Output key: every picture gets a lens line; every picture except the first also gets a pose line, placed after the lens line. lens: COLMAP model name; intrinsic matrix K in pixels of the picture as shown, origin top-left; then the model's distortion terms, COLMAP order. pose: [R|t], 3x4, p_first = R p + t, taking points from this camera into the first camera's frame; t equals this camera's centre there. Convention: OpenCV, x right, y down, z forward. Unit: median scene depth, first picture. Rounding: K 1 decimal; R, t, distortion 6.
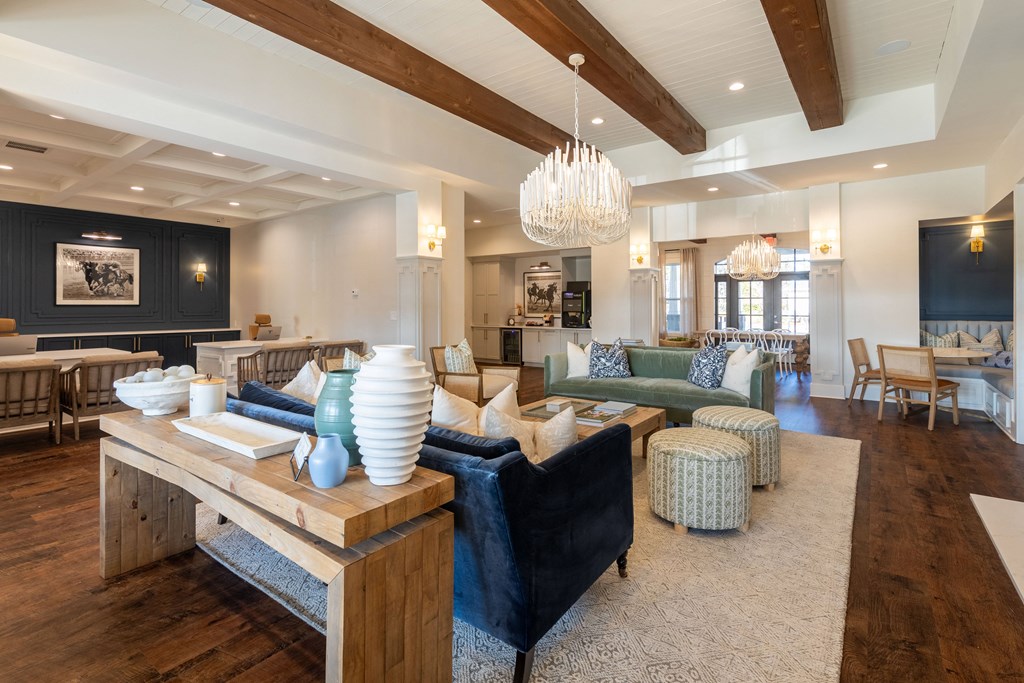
lens RADIAL K [[478.8, 0, 534.1], [0, 478.8, 301.2], [0, 0, 1]] dist [0.000253, 0.000066]
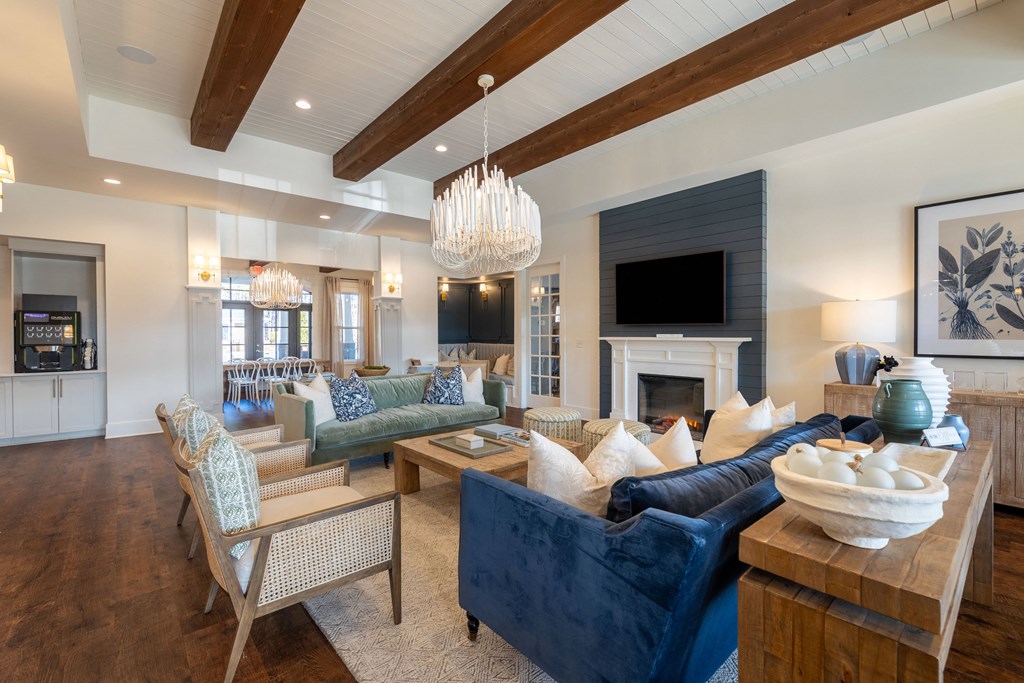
lens RADIAL K [[449.2, 0, 515.6], [0, 449.2, 339.1], [0, 0, 1]] dist [-0.005386, -0.000852]
pose [[0.234520, -0.010163, 0.972058, -0.296684], [-0.007157, 0.999900, 0.012181, 0.003092], [-0.972085, -0.009814, 0.234423, 0.269610]]
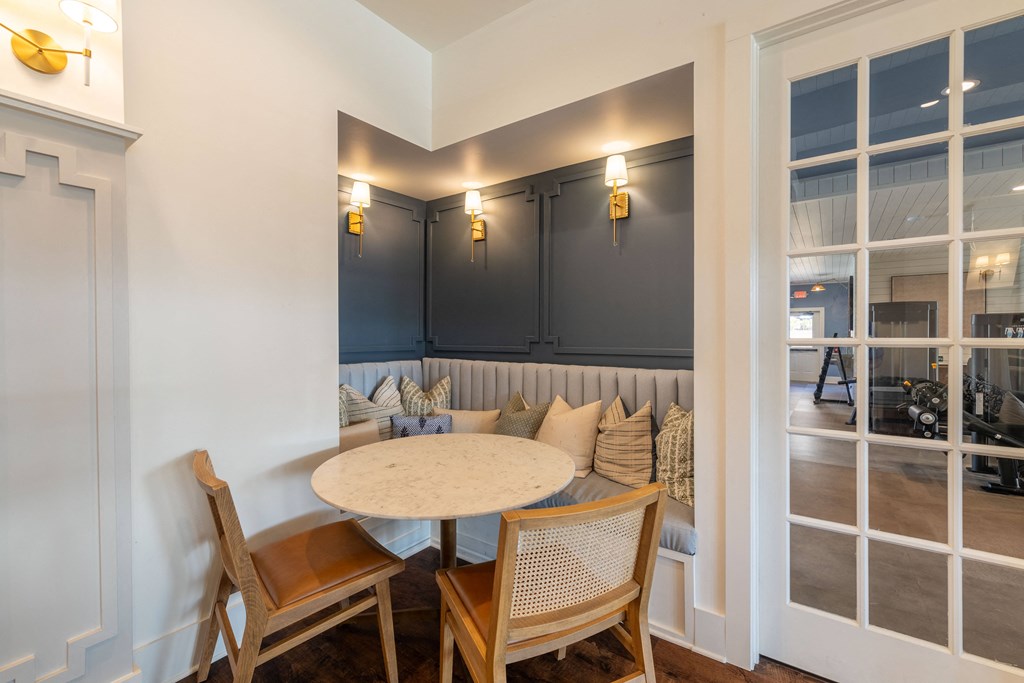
lens RADIAL K [[449.2, 0, 516.7], [0, 449.2, 338.9], [0, 0, 1]] dist [-0.005386, -0.000852]
pose [[0.019690, -0.006015, 0.999788, 0.276278], [-0.012274, 0.999905, 0.006258, 0.005424], [-0.999731, -0.012394, 0.019615, 0.519919]]
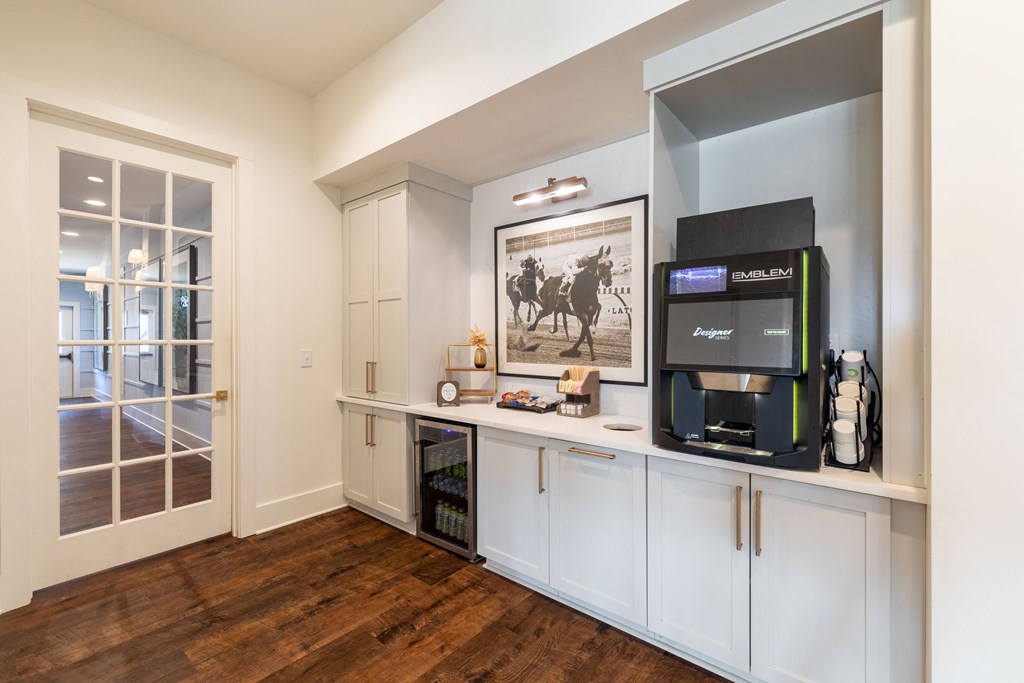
lens RADIAL K [[449.2, 0, 503.8], [0, 449.2, 338.6], [0, 0, 1]] dist [-0.005386, -0.000852]
pose [[0.996880, 0.001128, -0.078918, 0.007384], [0.000237, 0.999850, 0.017290, 0.006293], [0.078925, -0.017255, 0.996731, 0.745934]]
